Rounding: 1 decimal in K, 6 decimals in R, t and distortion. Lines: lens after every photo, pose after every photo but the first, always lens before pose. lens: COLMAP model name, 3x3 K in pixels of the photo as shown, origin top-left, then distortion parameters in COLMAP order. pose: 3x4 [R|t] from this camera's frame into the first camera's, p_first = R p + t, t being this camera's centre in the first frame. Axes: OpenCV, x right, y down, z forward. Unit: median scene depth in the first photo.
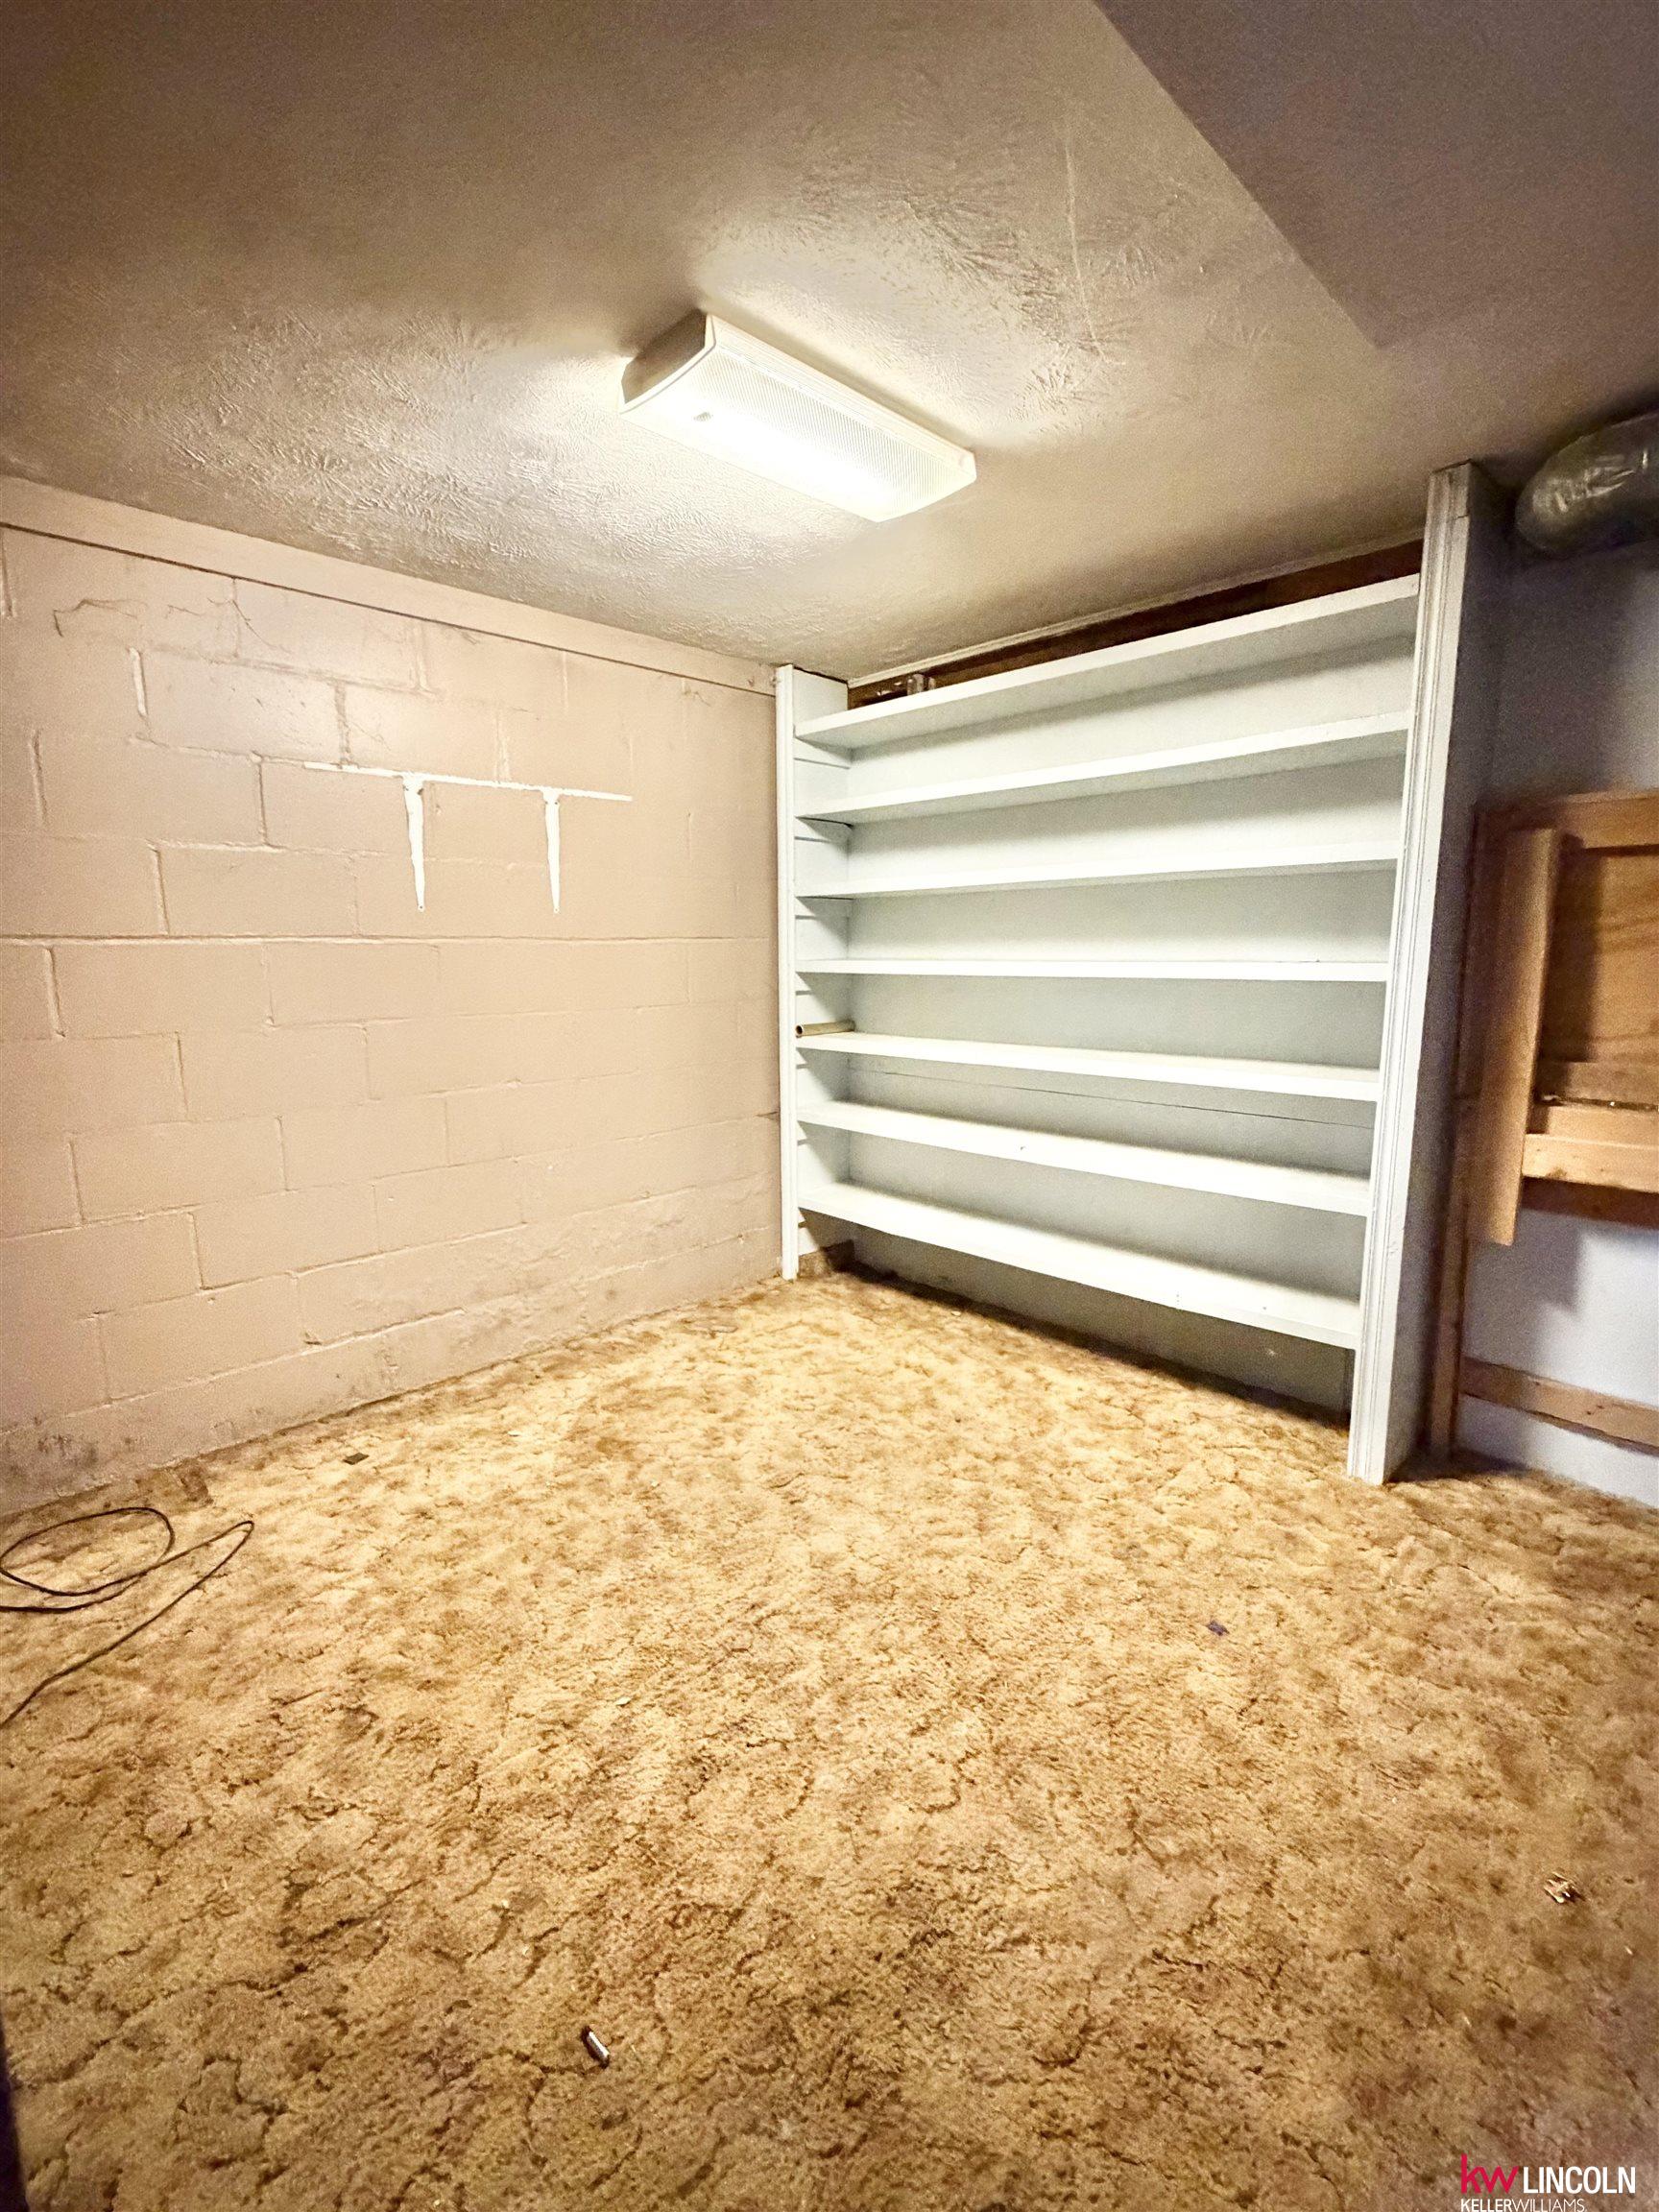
lens RADIAL K [[1013.6, 0, 831.9], [0, 1013.6, 1106.5], [0, 0, 1]] dist [-0.000455, 0.000429]
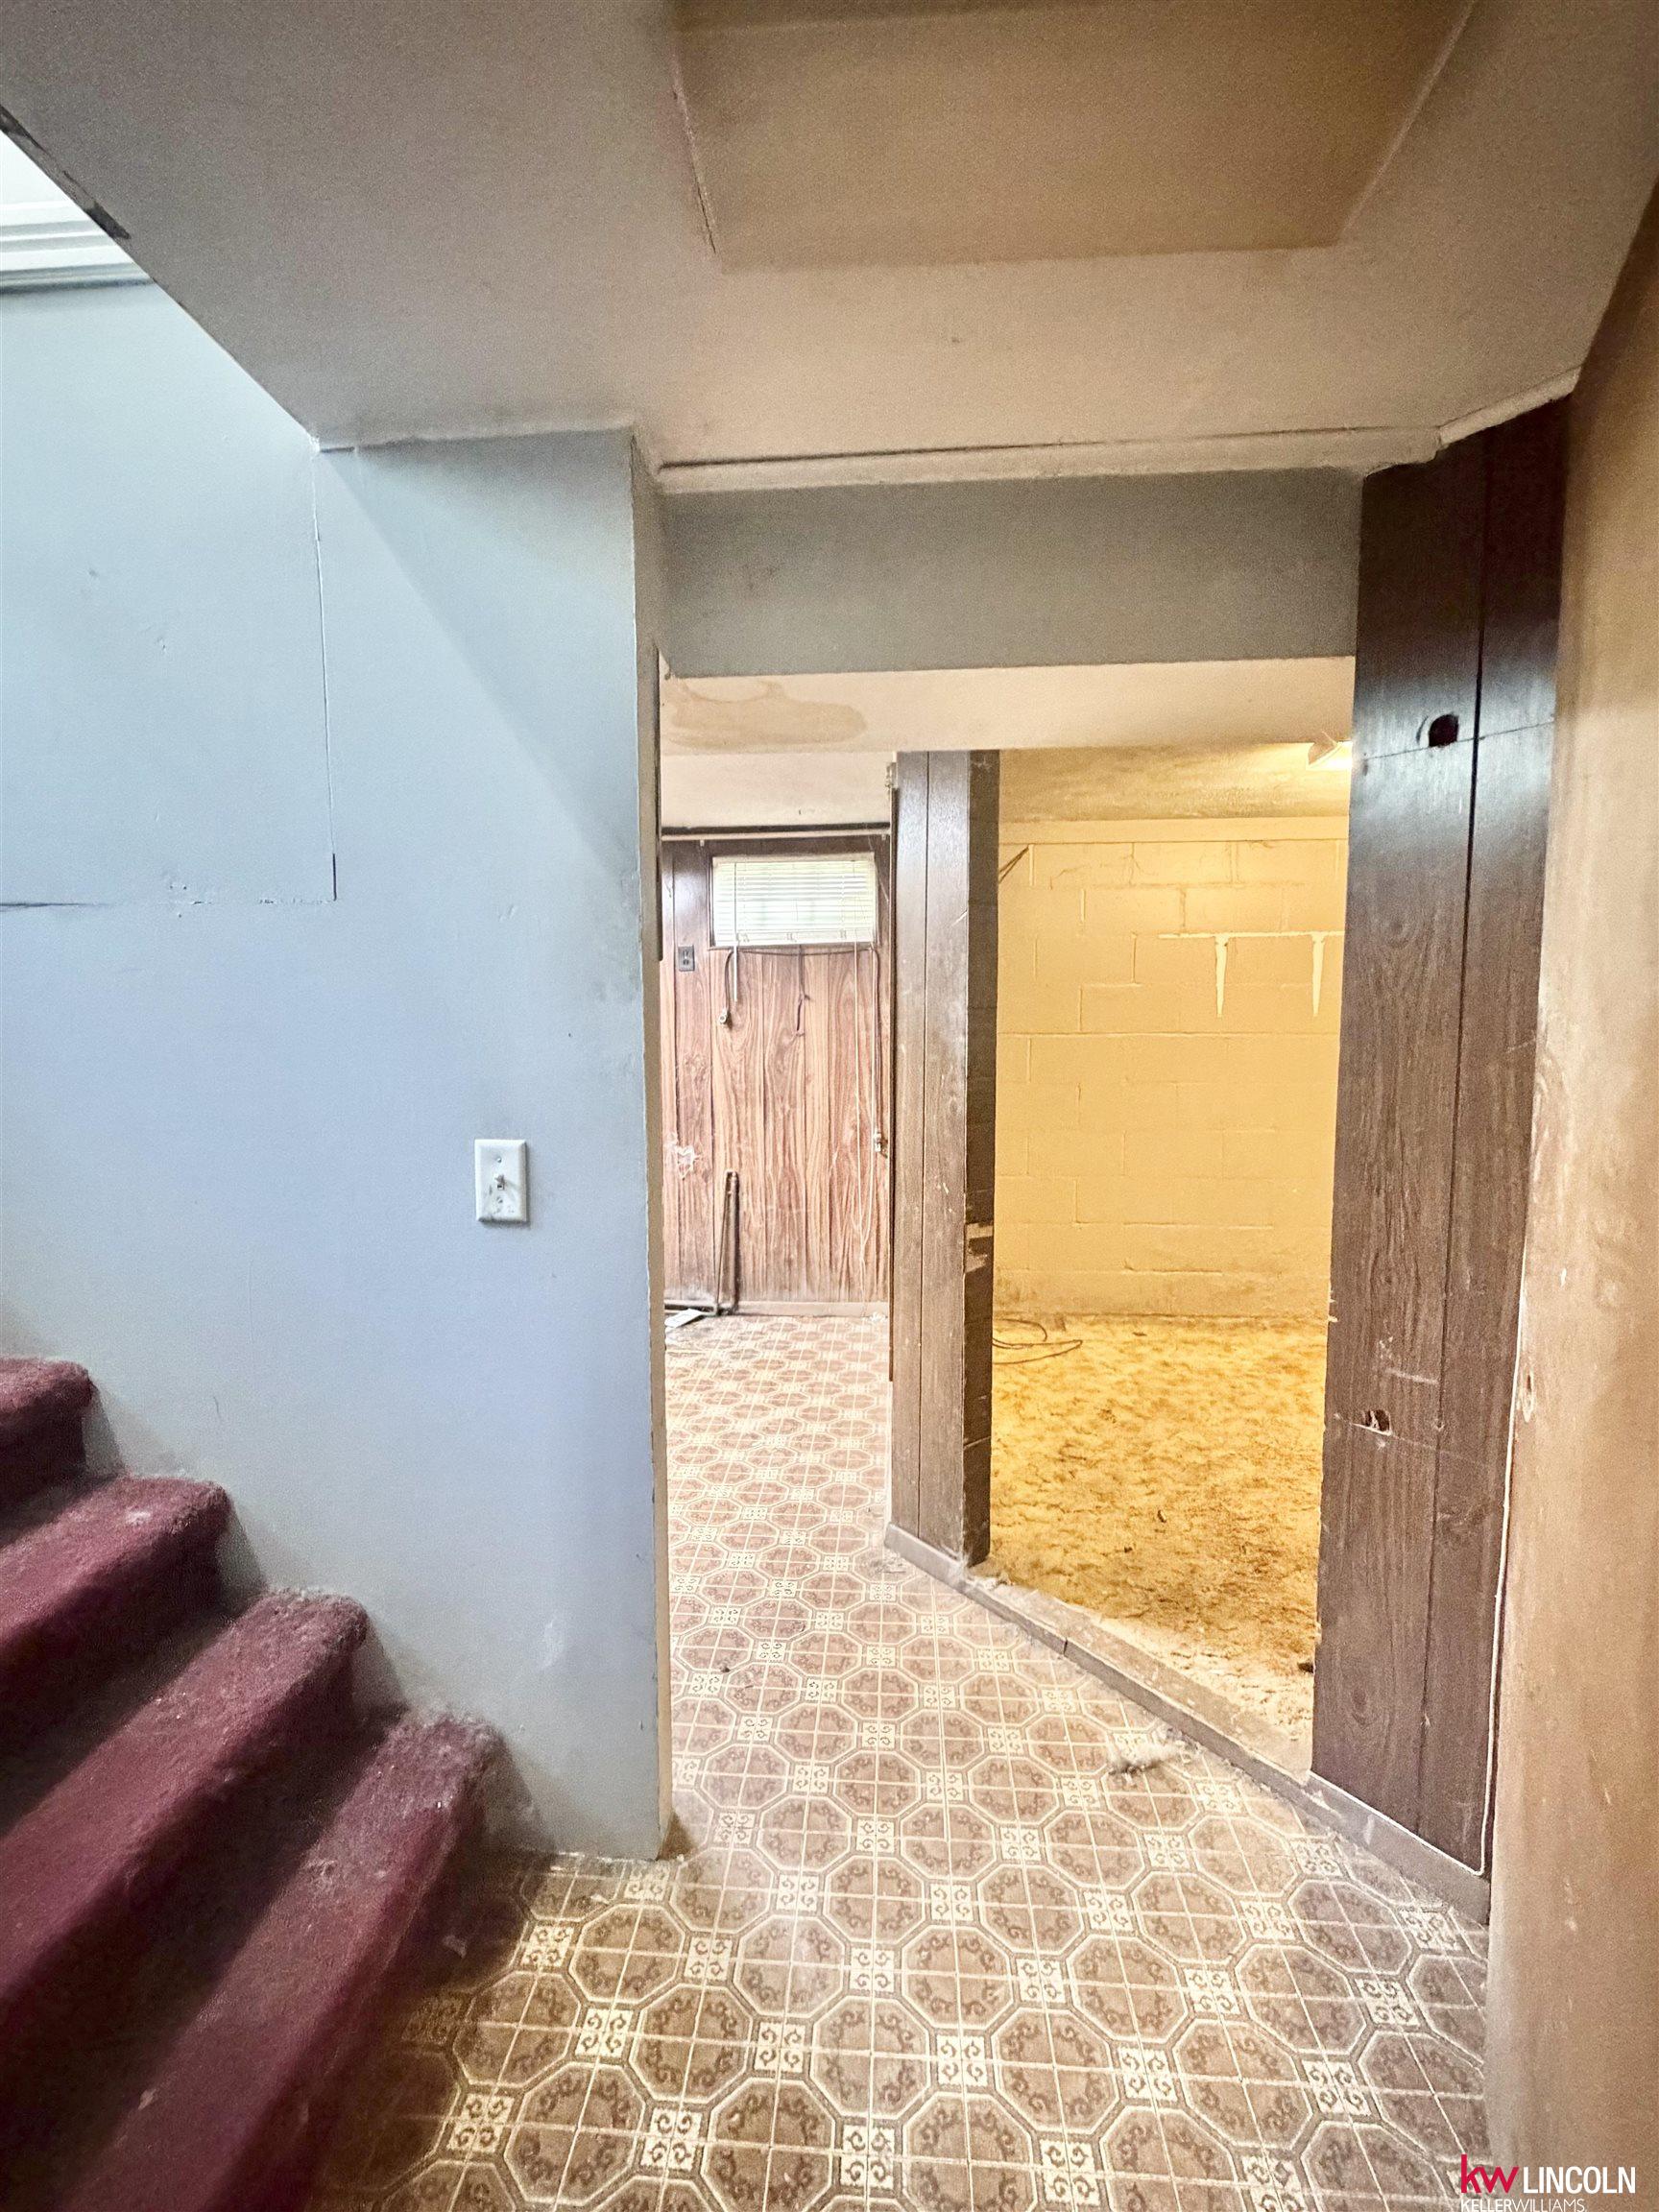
lens RADIAL K [[1013.6, 0, 828.8], [0, 1013.6, 1106.5], [0, 0, 1]] dist [-0.000455, 0.000429]
pose [[0.660074, 0.070873, -0.747850, 0.508187], [-0.117426, 0.993036, -0.009534, 0.047457], [0.741966, 0.094110, 0.663799, -0.659050]]
